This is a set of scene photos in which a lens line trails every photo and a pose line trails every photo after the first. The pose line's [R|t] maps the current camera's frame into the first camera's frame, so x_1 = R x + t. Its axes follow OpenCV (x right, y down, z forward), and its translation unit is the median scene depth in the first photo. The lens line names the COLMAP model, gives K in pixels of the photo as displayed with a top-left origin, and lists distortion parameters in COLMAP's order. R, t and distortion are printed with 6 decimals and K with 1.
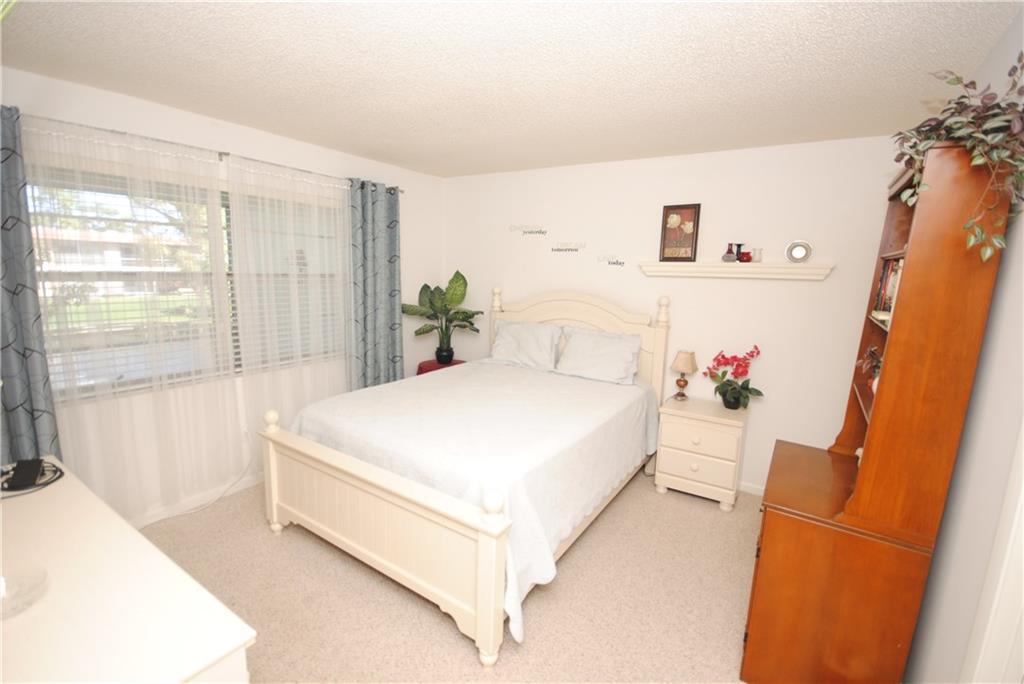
lens RADIAL K [[451.0, 0, 518.4], [0, 451.0, 343.2], [0, 0, 1]] dist [-0.000832, 0.000149]
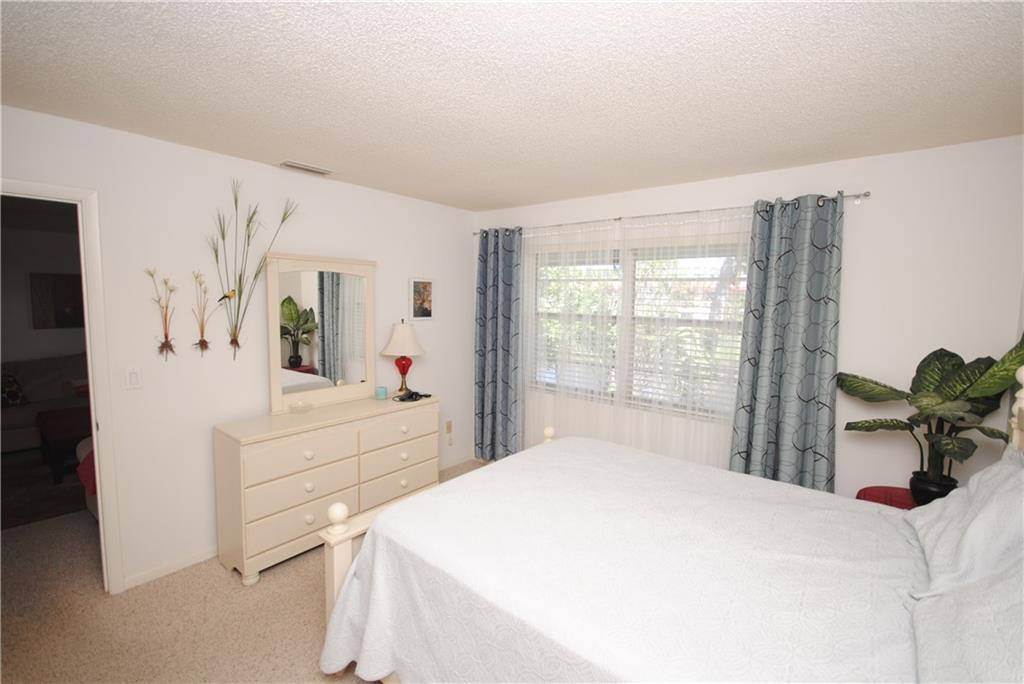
lens RADIAL K [[451.0, 0, 519.3], [0, 451.0, 342.7], [0, 0, 1]] dist [-0.000832, 0.000149]
pose [[-0.093768, 0.059233, -0.993830, 0.439678], [-0.192938, 0.978224, 0.076507, -0.100093], [0.976720, 0.198922, -0.080297, 0.666420]]
